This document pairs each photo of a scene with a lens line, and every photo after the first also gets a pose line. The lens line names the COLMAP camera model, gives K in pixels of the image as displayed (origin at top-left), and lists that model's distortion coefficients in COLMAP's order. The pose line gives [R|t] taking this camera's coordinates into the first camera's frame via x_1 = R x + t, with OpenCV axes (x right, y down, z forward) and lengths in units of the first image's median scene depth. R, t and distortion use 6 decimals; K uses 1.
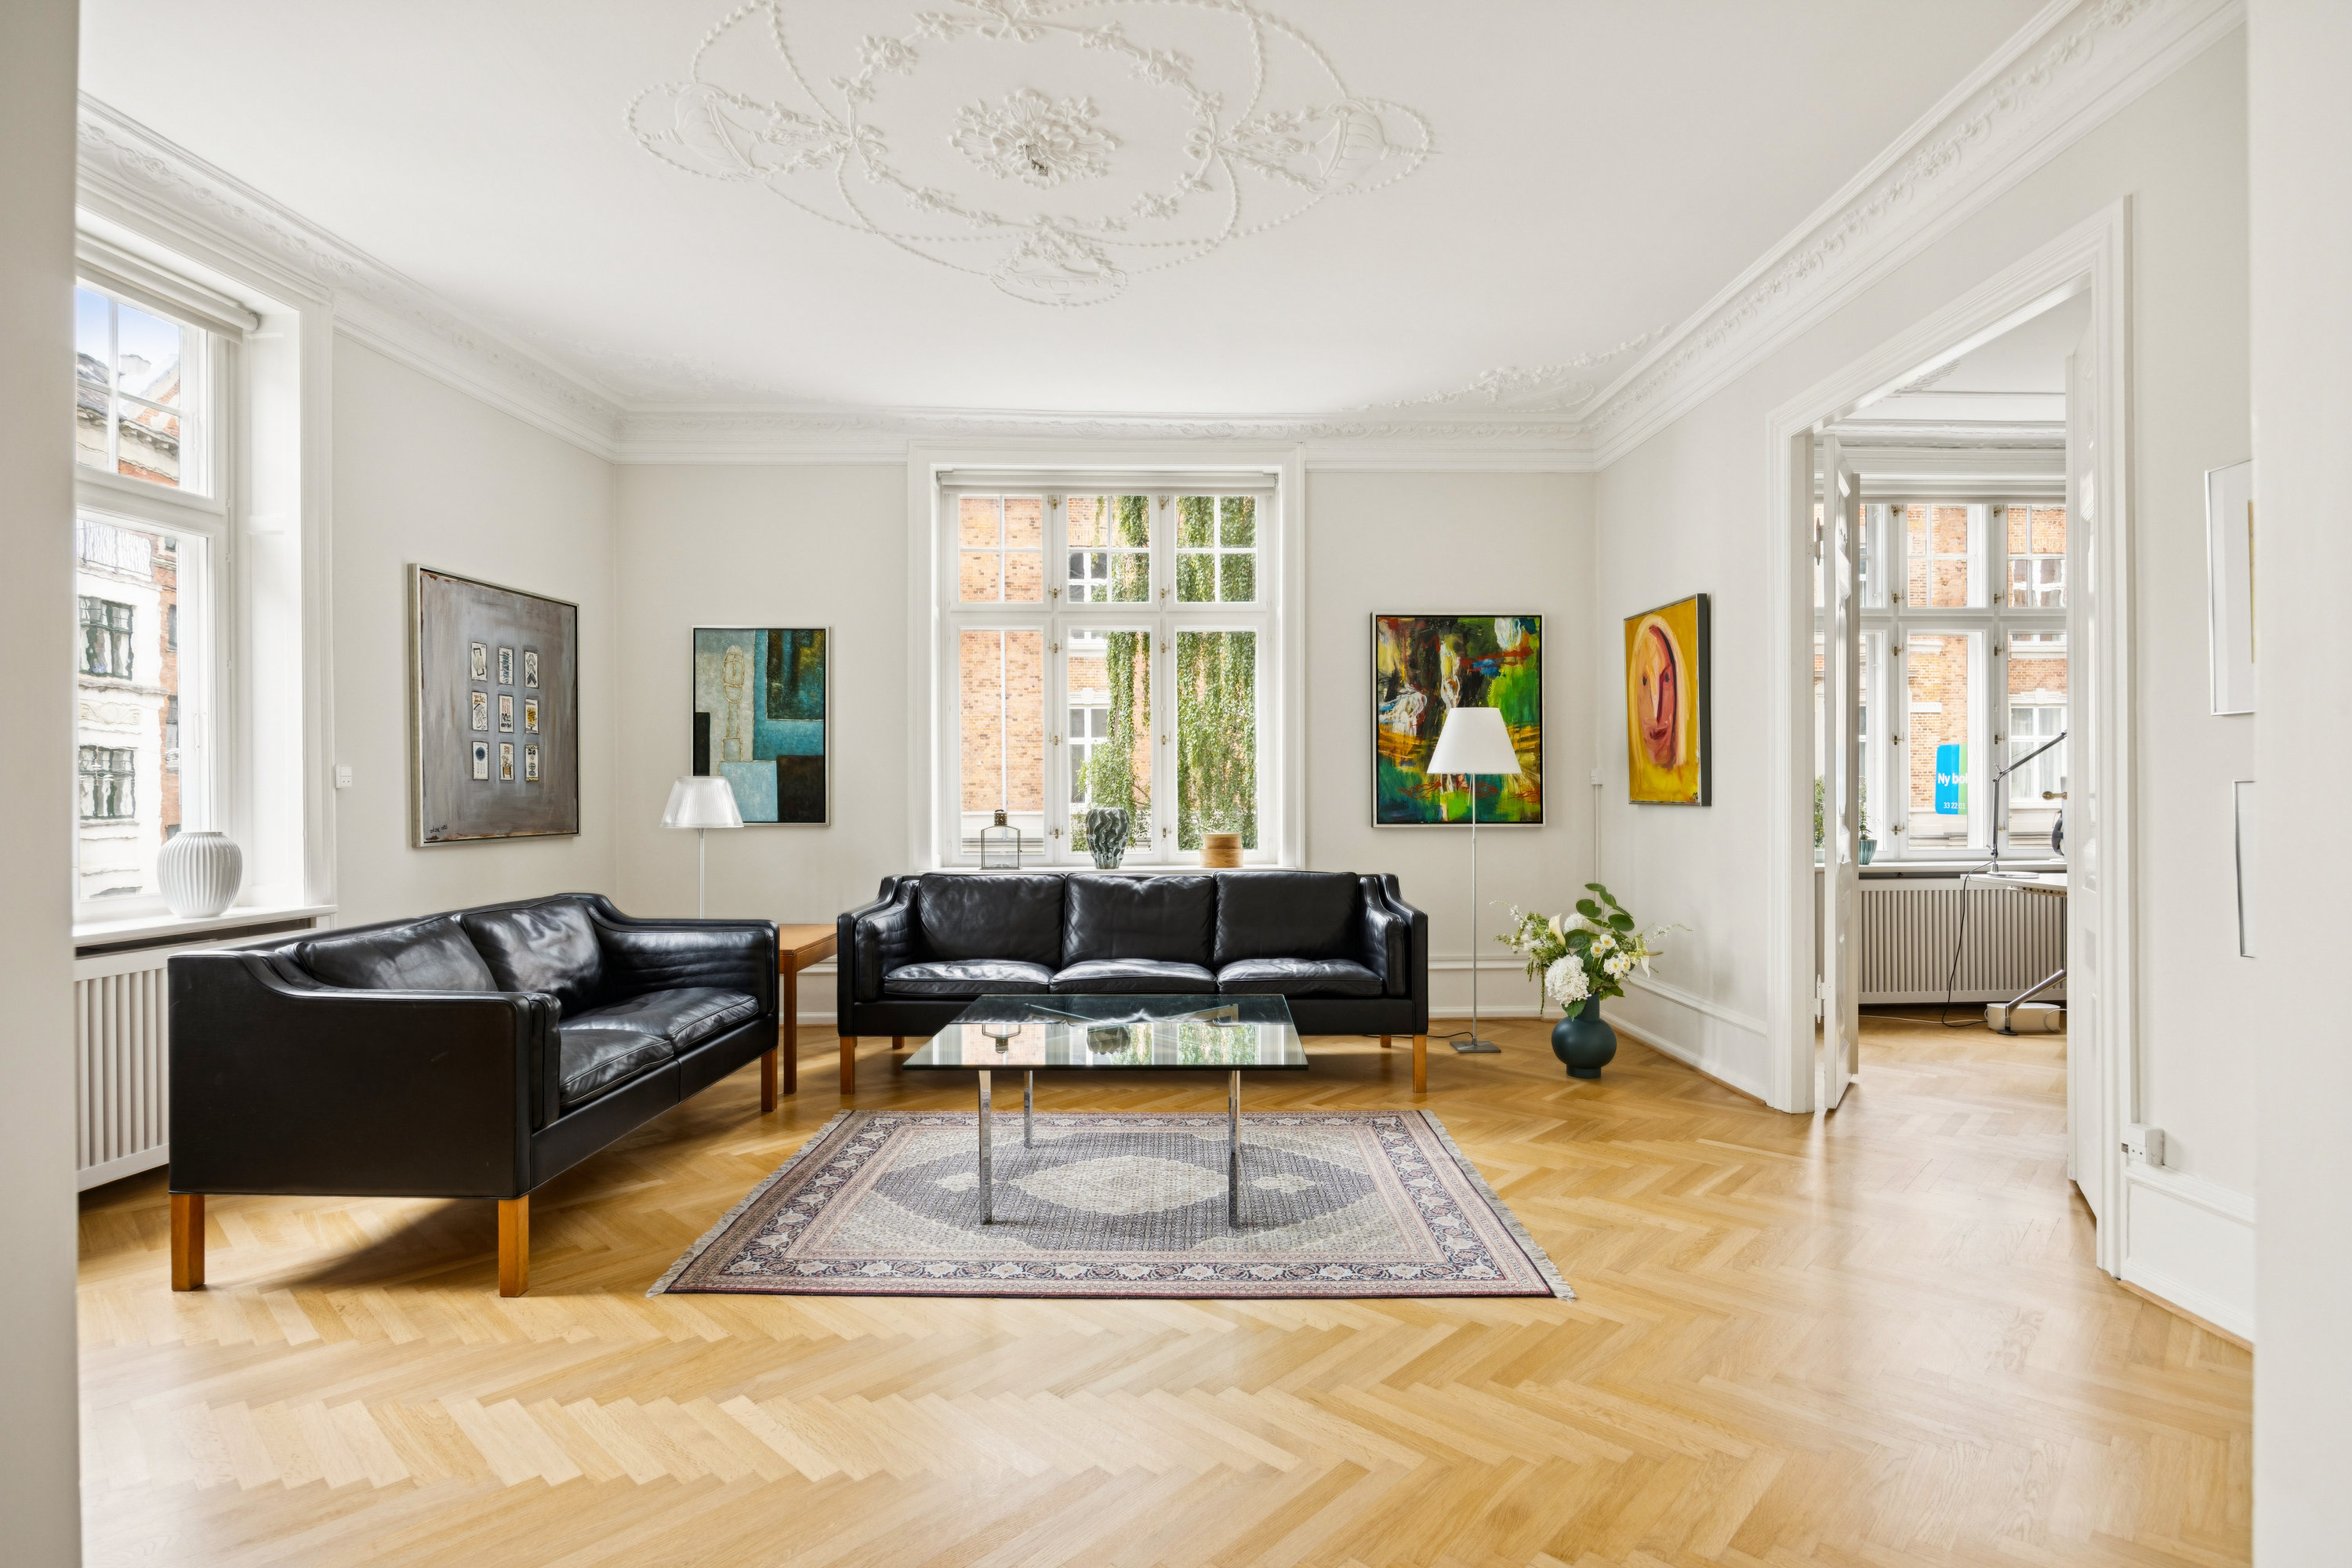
lens RADIAL K [[1090.4, 0, 1121.1], [0, 1090.4, 798.4], [0, 0, 1]] dist [-0.002343, -0.000548]
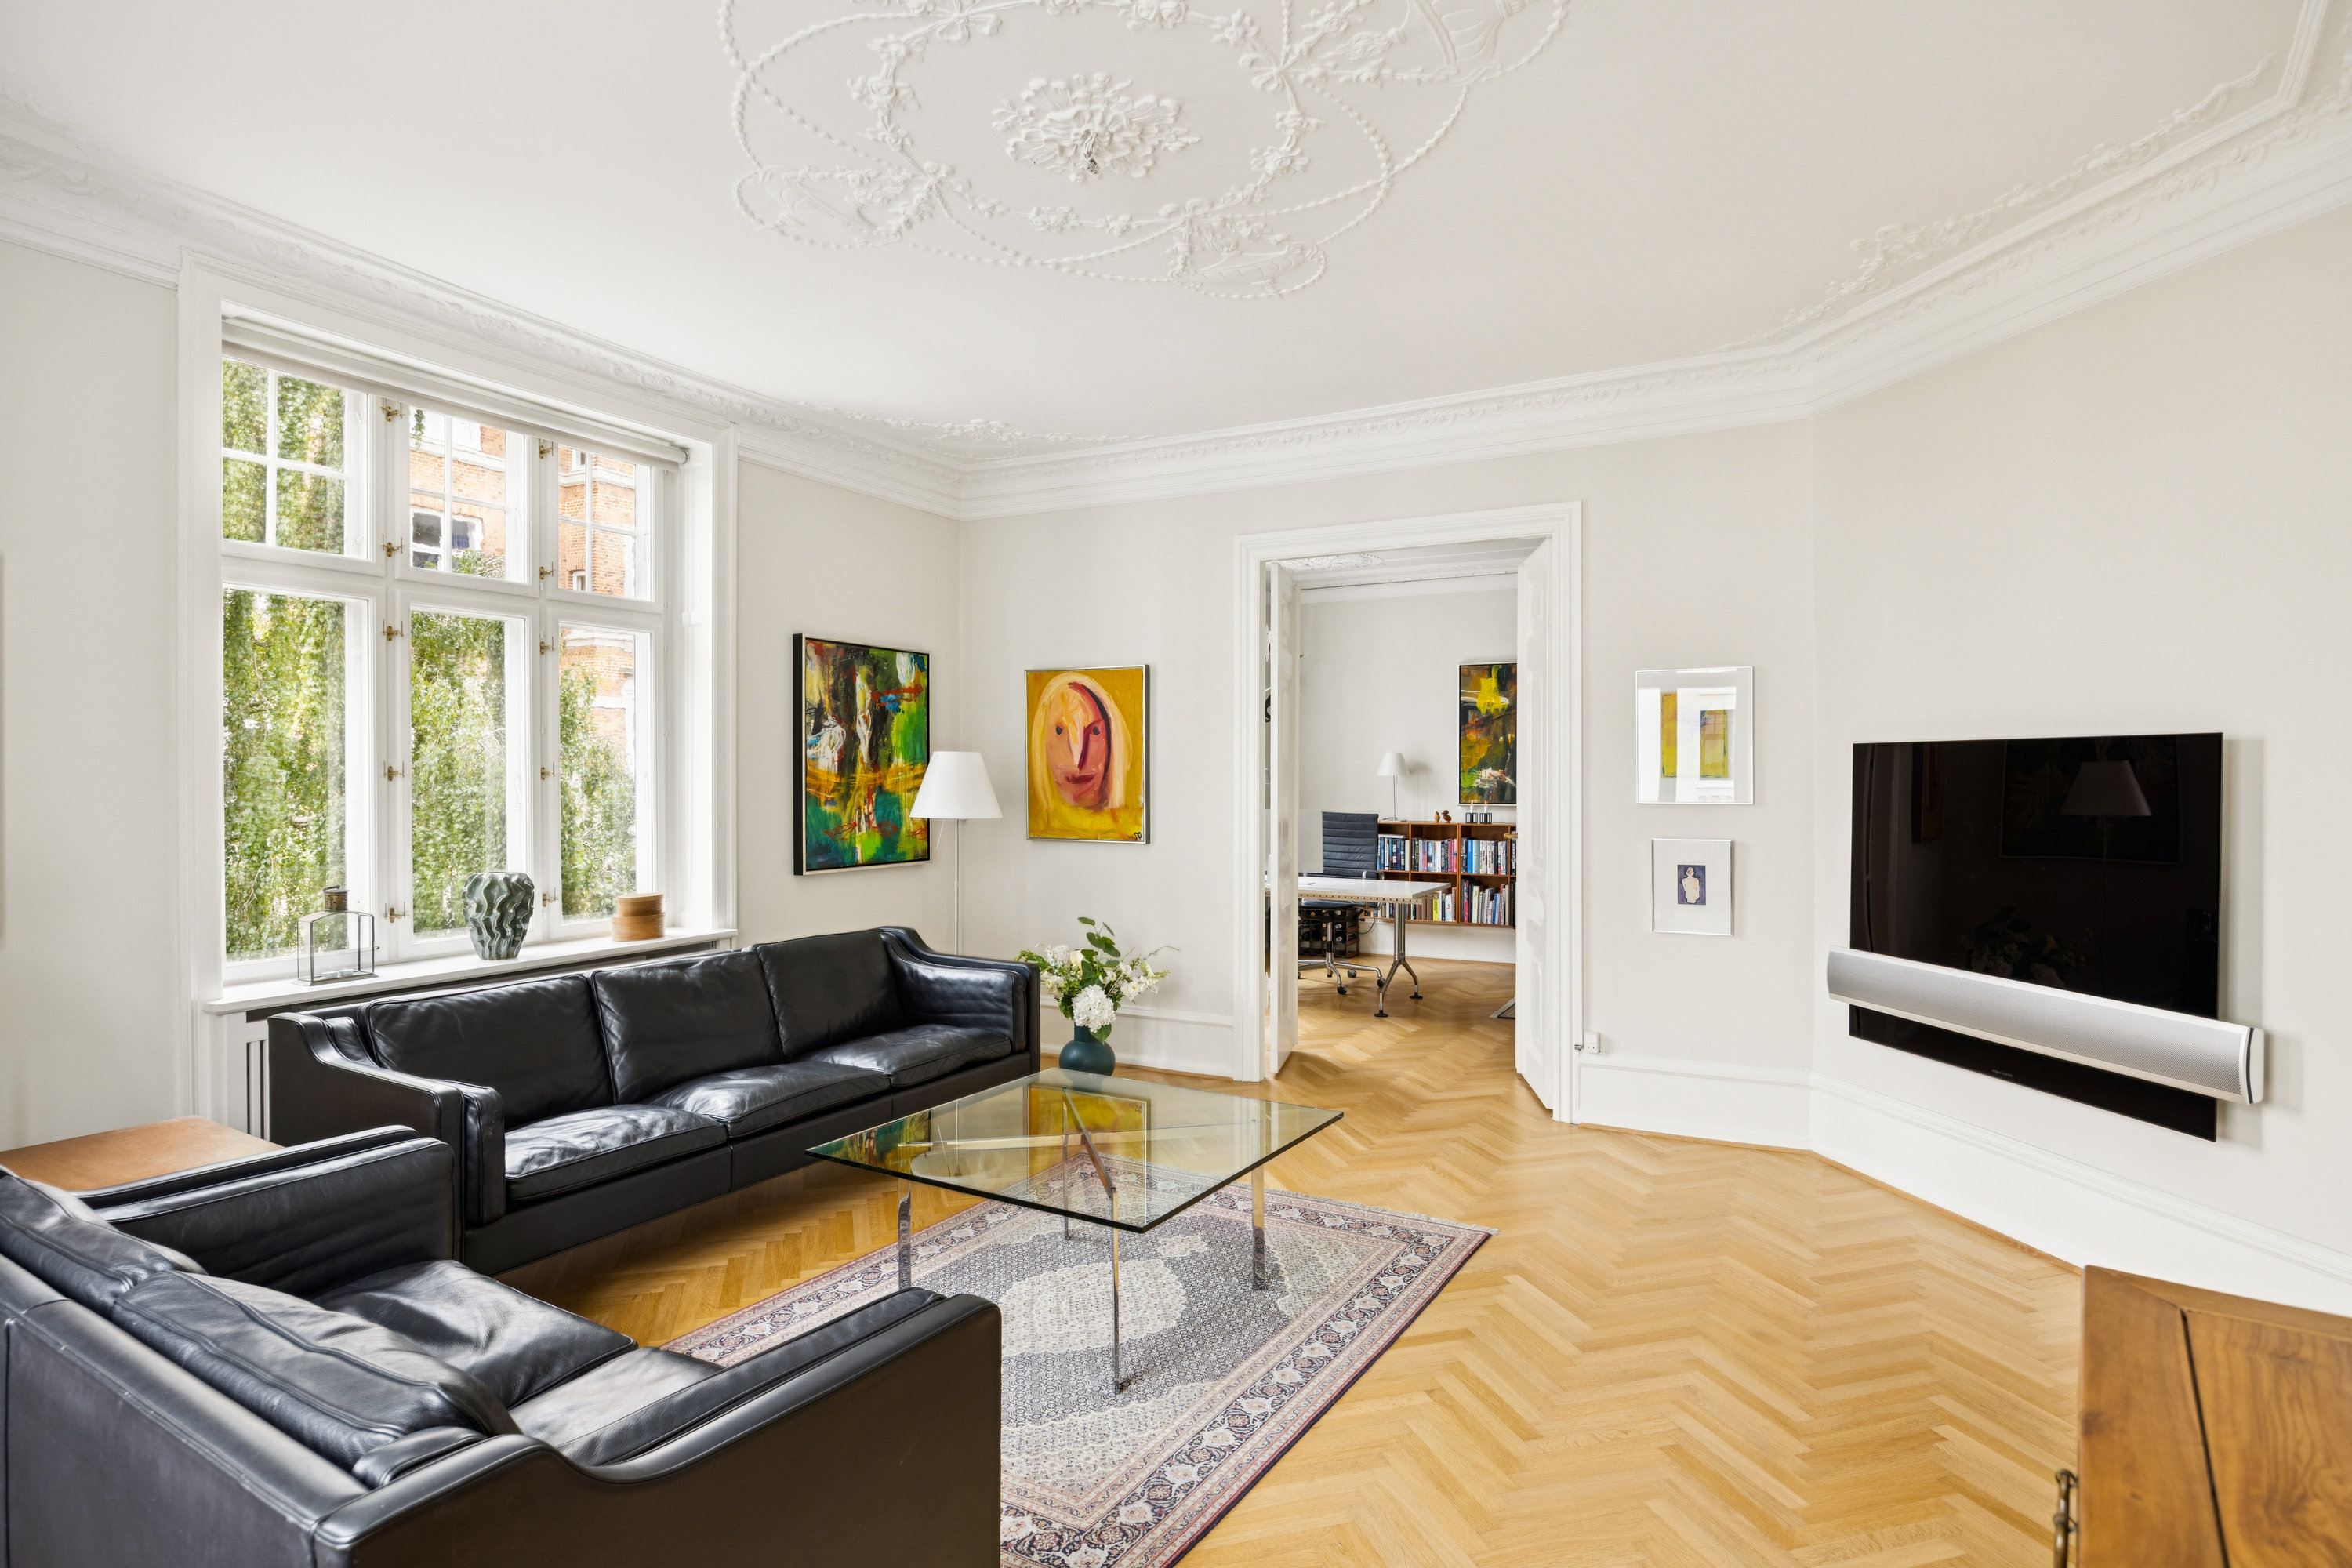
lens RADIAL K [[1220.5, 0, 1123.1], [0, 1220.5, 796.8], [0, 0, 1]] dist [-0.014080, 0.000656]
pose [[0.523910, -0.011080, 0.851701, -0.482126], [0.007161, 0.999937, 0.008603, -0.044417], [-0.851743, 0.001591, 0.523957, 0.256220]]
